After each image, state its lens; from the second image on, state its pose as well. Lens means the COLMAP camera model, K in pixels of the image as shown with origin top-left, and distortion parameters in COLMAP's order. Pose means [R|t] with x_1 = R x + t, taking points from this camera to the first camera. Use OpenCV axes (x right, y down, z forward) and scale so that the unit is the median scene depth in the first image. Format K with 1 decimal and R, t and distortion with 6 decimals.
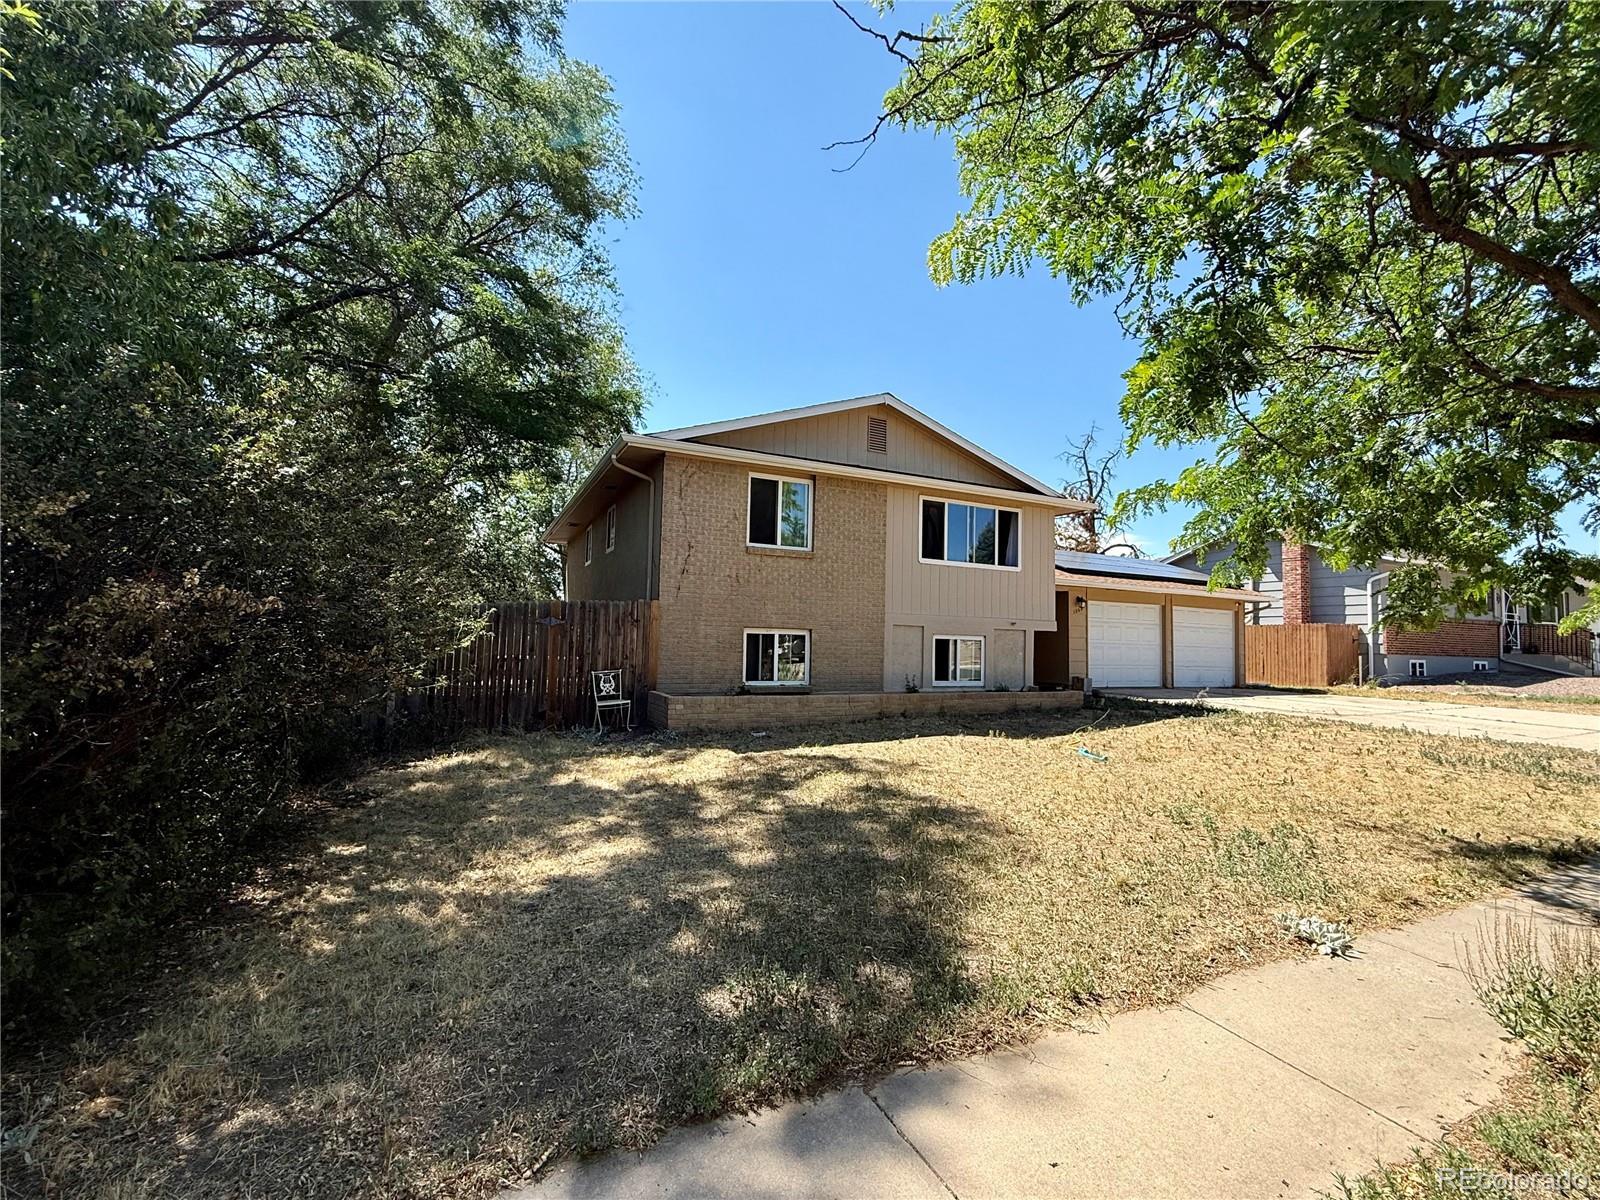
lens RADIAL K [[702.5, 0, 797.6], [0, 702.5, 601.4], [0, 0, 1]] dist [0.004160, 0.000176]
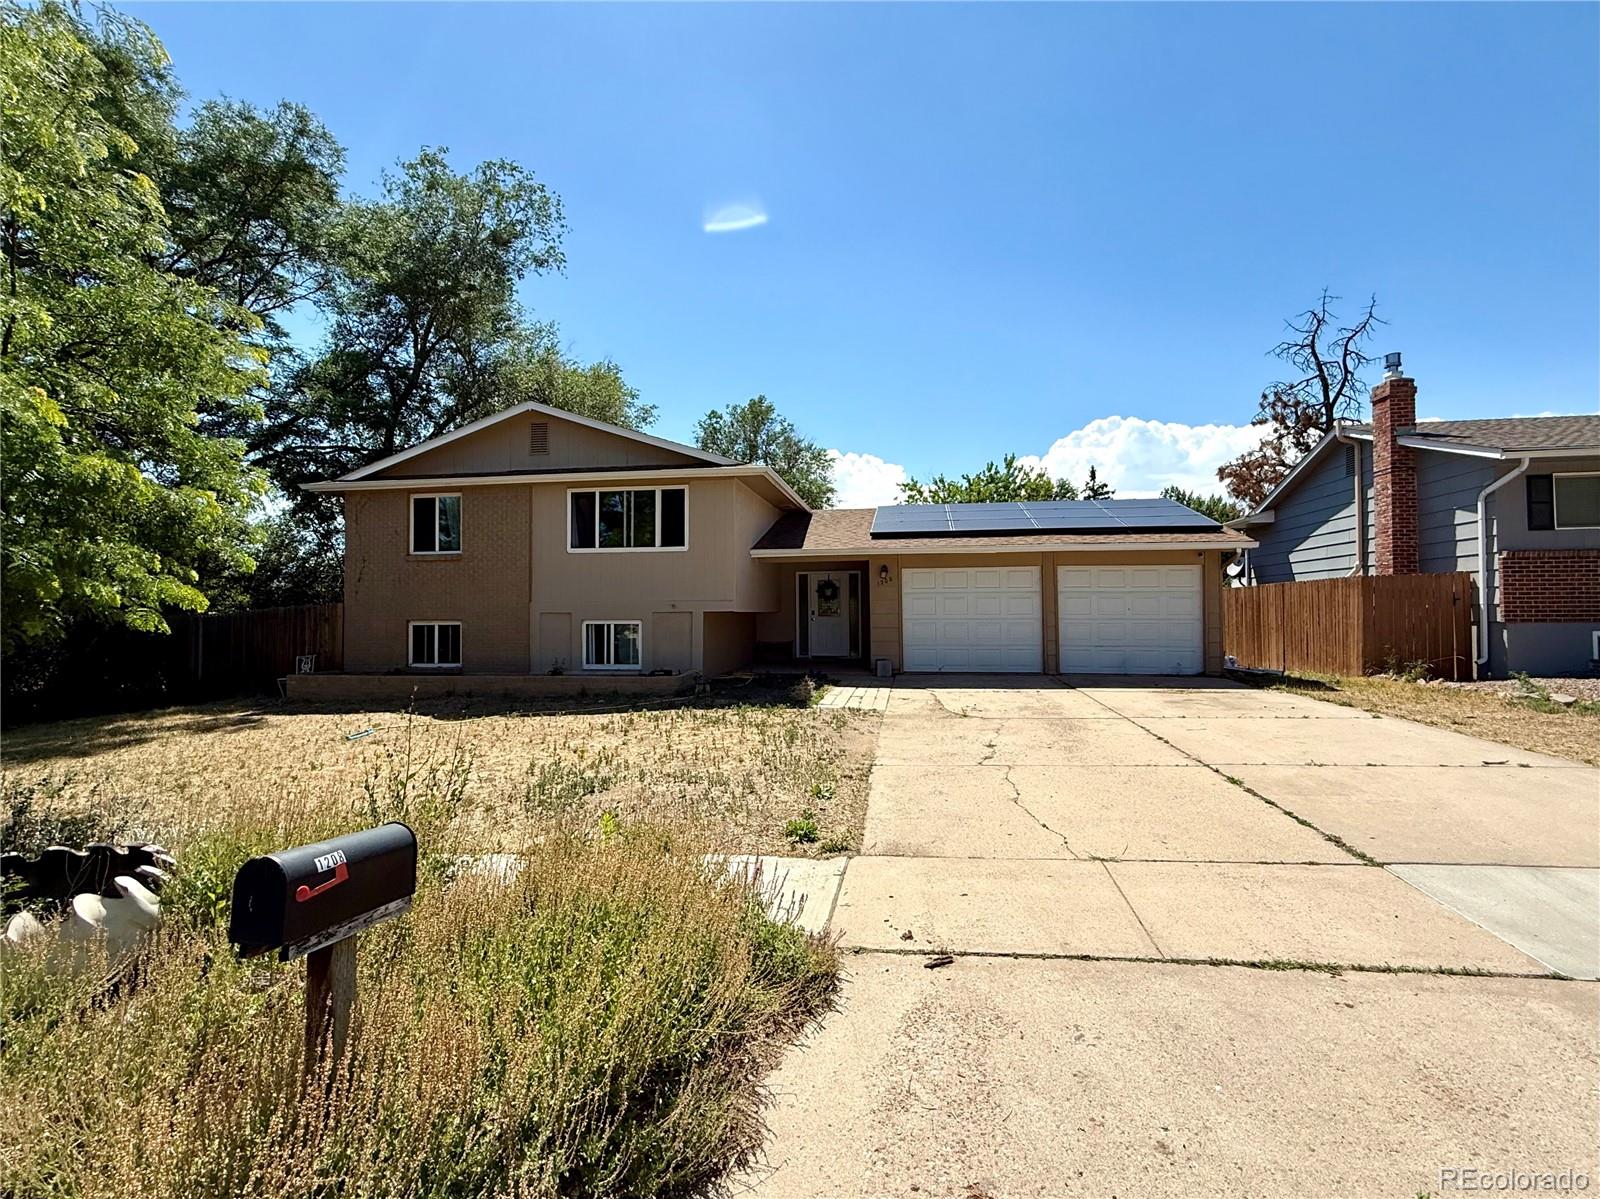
lens RADIAL K [[702.5, 0, 801.2], [0, 702.5, 595.5], [0, 0, 1]] dist [0.004160, 0.000176]
pose [[0.823476, -0.041946, -0.565799, 1.040063], [0.060782, 0.998046, 0.014472, 0.014728], [0.564086, -0.046308, 0.824416, 0.311131]]
